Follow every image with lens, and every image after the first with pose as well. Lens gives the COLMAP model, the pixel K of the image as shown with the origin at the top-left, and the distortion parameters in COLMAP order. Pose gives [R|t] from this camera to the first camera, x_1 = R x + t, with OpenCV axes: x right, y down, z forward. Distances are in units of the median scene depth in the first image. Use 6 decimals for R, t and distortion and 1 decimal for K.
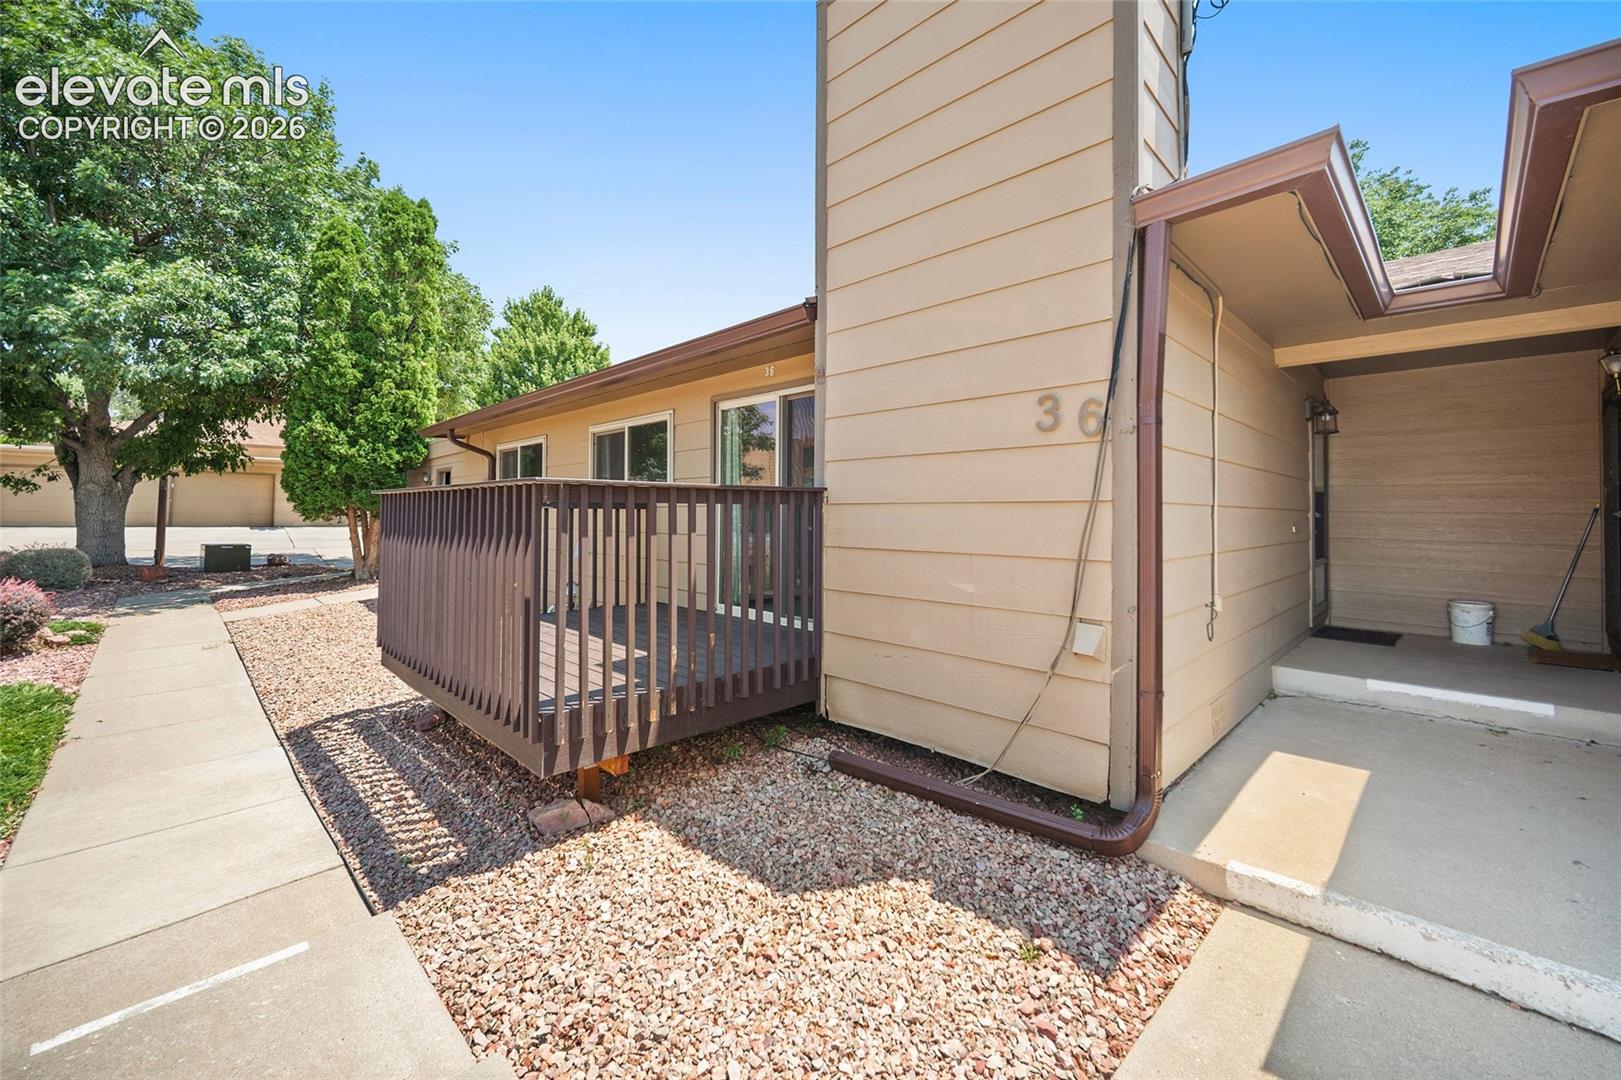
lens RADIAL K [[647.6, 0, 810.4], [0, 647.6, 504.5], [0, 0, 1]] dist [-0.005550, 0.002289]
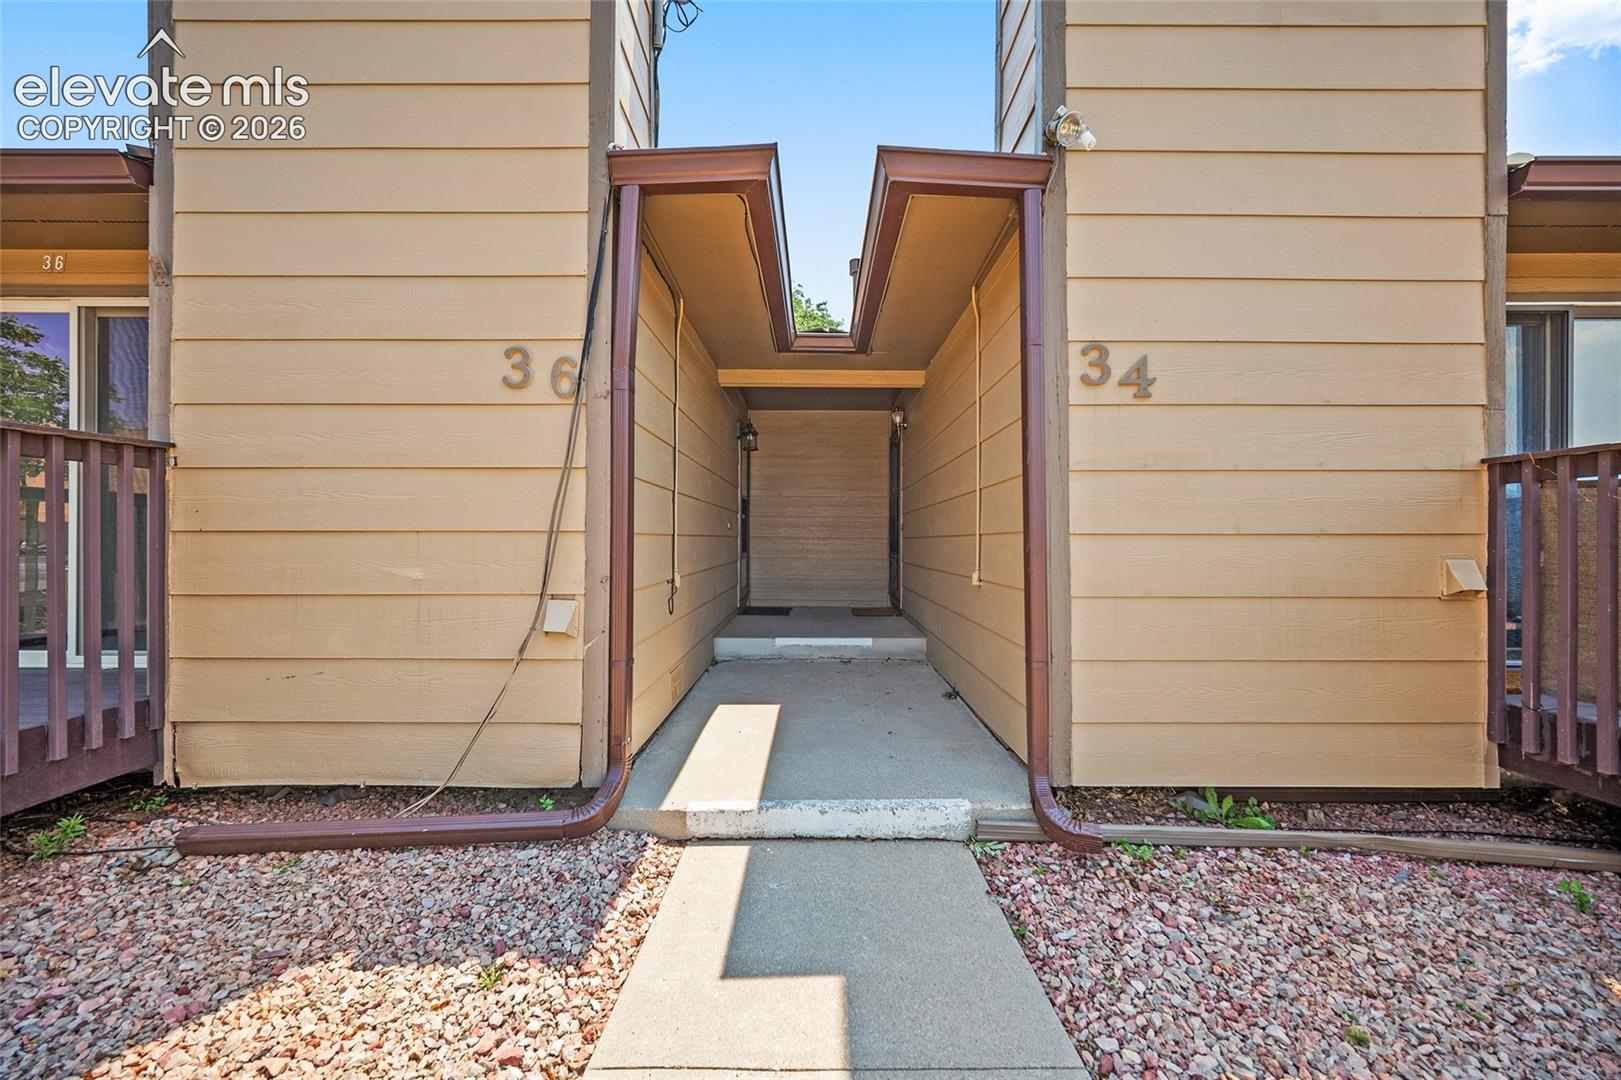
lens RADIAL K [[647.6, 0, 819.7], [0, 647.6, 527.7], [0, 0, 1]] dist [-0.005550, 0.002289]
pose [[0.705103, -0.002511, 0.709100, 0.032523], [-0.012099, 0.999806, 0.015571, 0.062380], [-0.709001, -0.019558, 0.704936, 0.079995]]
